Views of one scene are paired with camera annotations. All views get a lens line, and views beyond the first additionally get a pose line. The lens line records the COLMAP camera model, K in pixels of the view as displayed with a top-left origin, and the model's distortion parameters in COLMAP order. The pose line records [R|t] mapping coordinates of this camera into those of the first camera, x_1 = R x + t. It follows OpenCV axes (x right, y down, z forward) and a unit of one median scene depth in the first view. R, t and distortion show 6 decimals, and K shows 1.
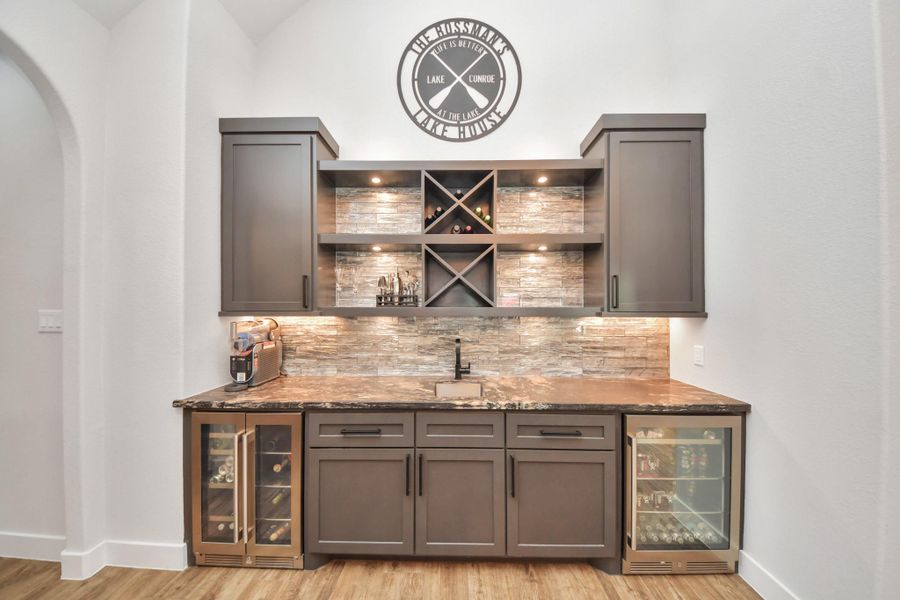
lens RADIAL K [[319.4, 0, 449.9], [0, 319.4, 306.6], [0, 0, 1]] dist [0.010108, -0.011173]
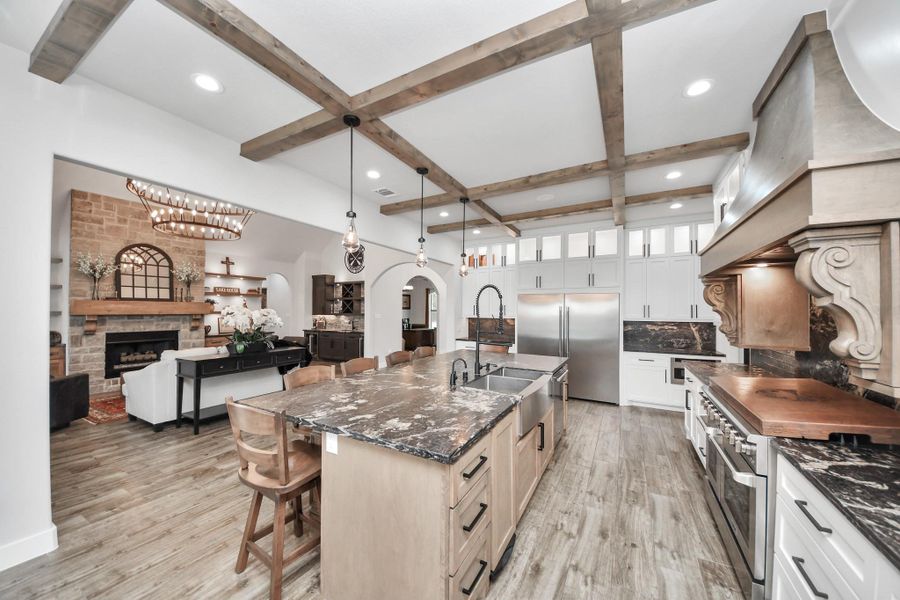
lens RADIAL K [[319.4, 0, 449.9], [0, 319.4, 306.6], [0, 0, 1]] dist [0.010108, -0.011173]
pose [[0.892662, -0.007247, -0.450669, 3.005920], [0.002598, 0.999937, -0.010934, -0.034129], [0.450720, 0.008590, 0.892624, -2.165544]]
